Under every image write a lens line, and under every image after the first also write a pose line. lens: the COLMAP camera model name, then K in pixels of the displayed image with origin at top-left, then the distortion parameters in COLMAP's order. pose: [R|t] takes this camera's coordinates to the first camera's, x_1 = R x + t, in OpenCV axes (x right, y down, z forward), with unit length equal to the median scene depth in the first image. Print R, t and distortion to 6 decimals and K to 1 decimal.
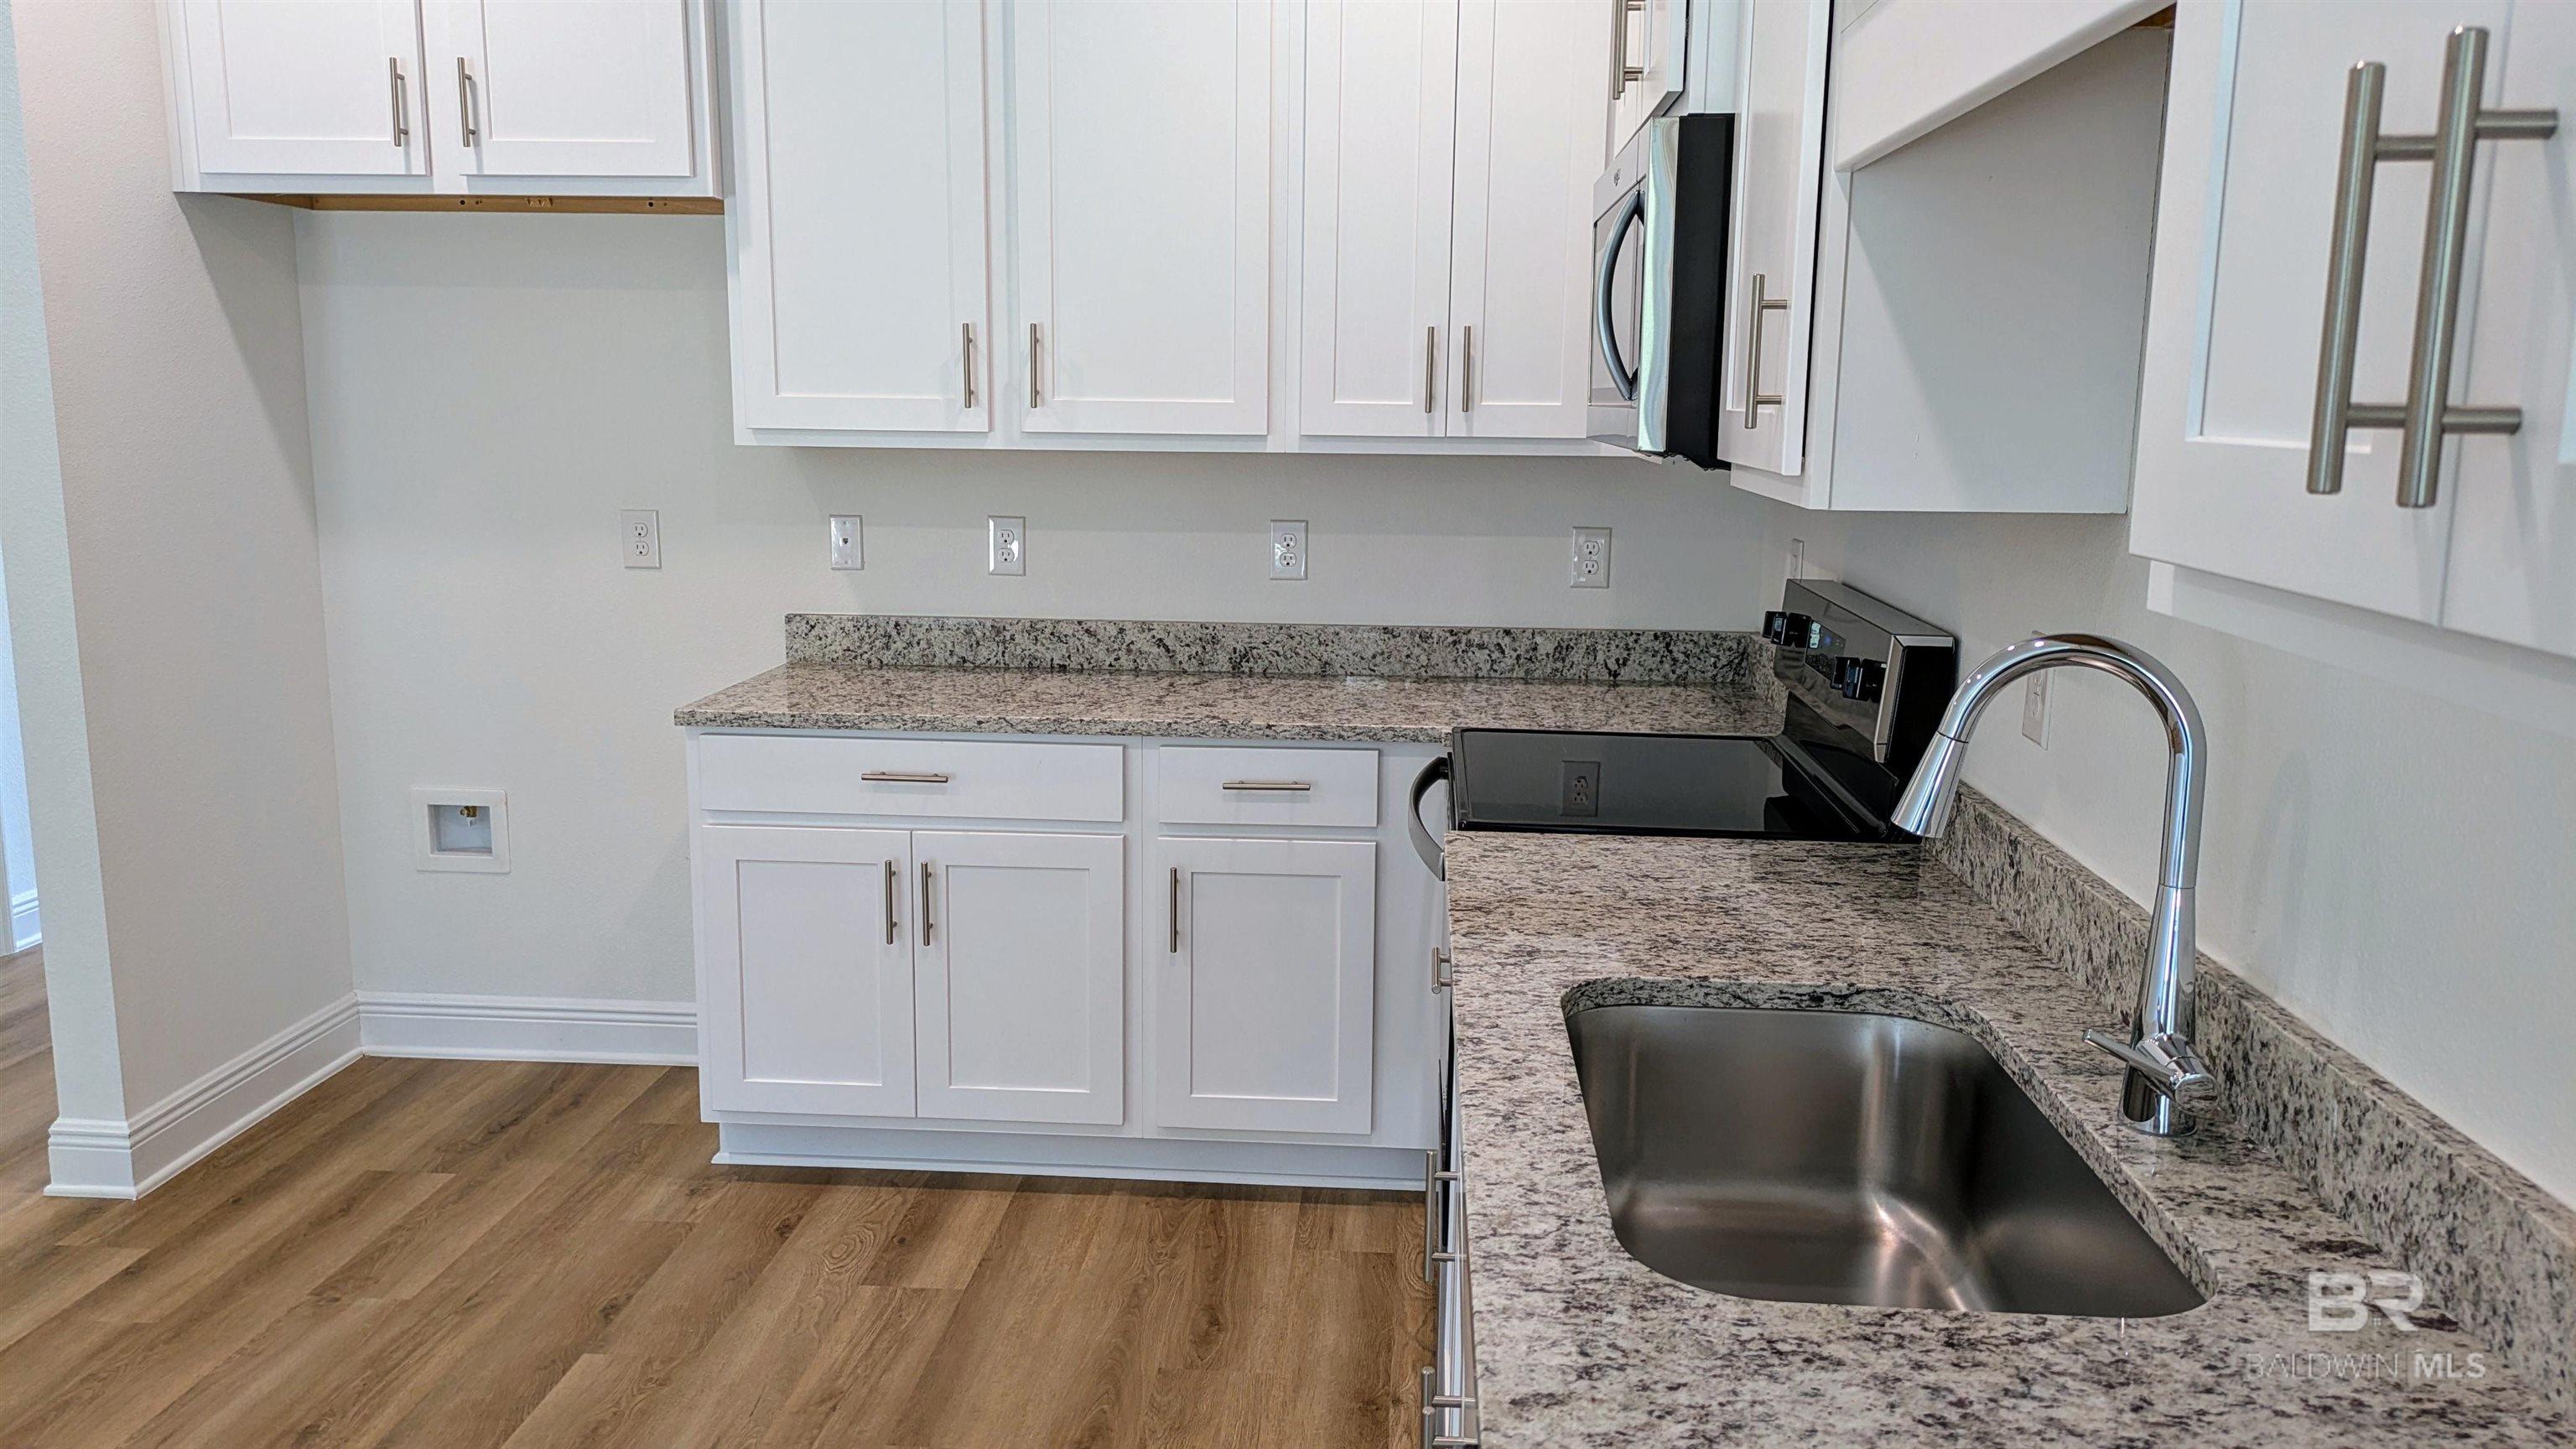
lens RADIAL K [[1882.8, 0, 1283.4], [0, 1882.8, 715.1], [0, 0, 1]] dist [0.012723, -0.002184]
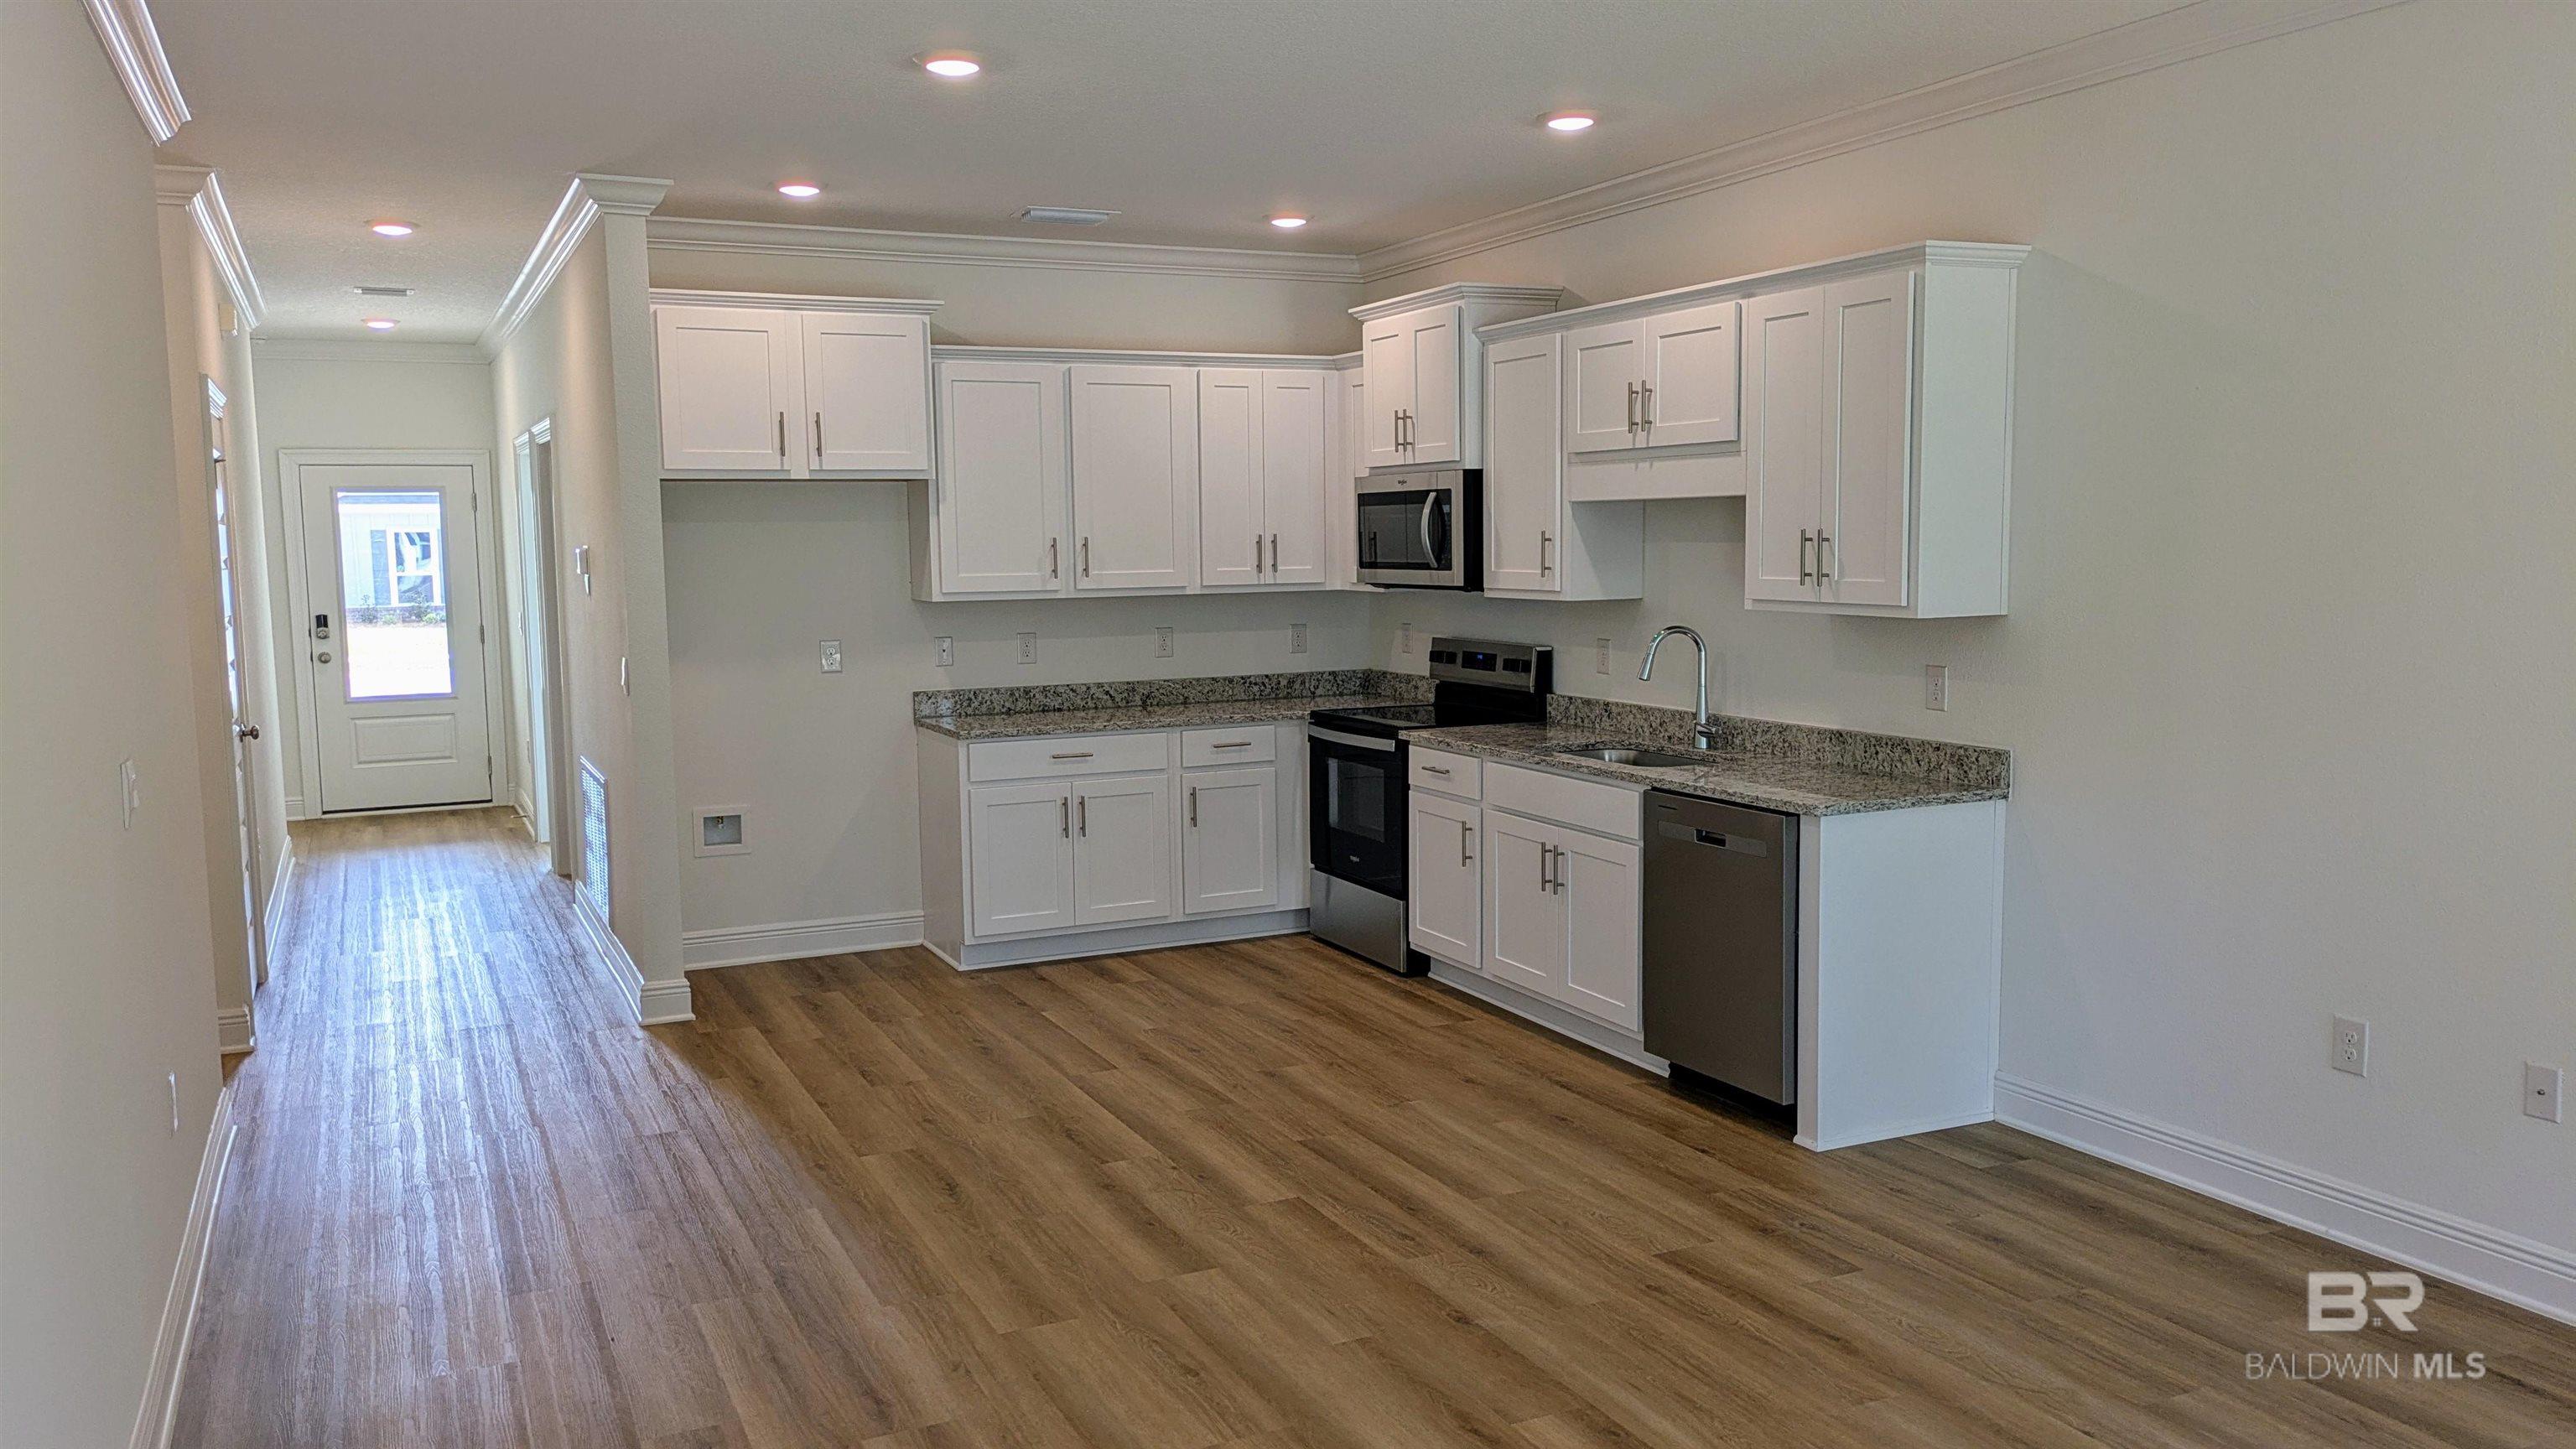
lens RADIAL K [[1882.8, 0, 1268.6], [0, 1882.8, 720.0], [0, 0, 1]] dist [0.012723, -0.002184]
pose [[0.867738, -0.070413, 0.492009, -0.975521], [0.104827, 0.993574, -0.042686, 0.099829], [-0.485841, 0.088616, 0.869543, -0.863114]]
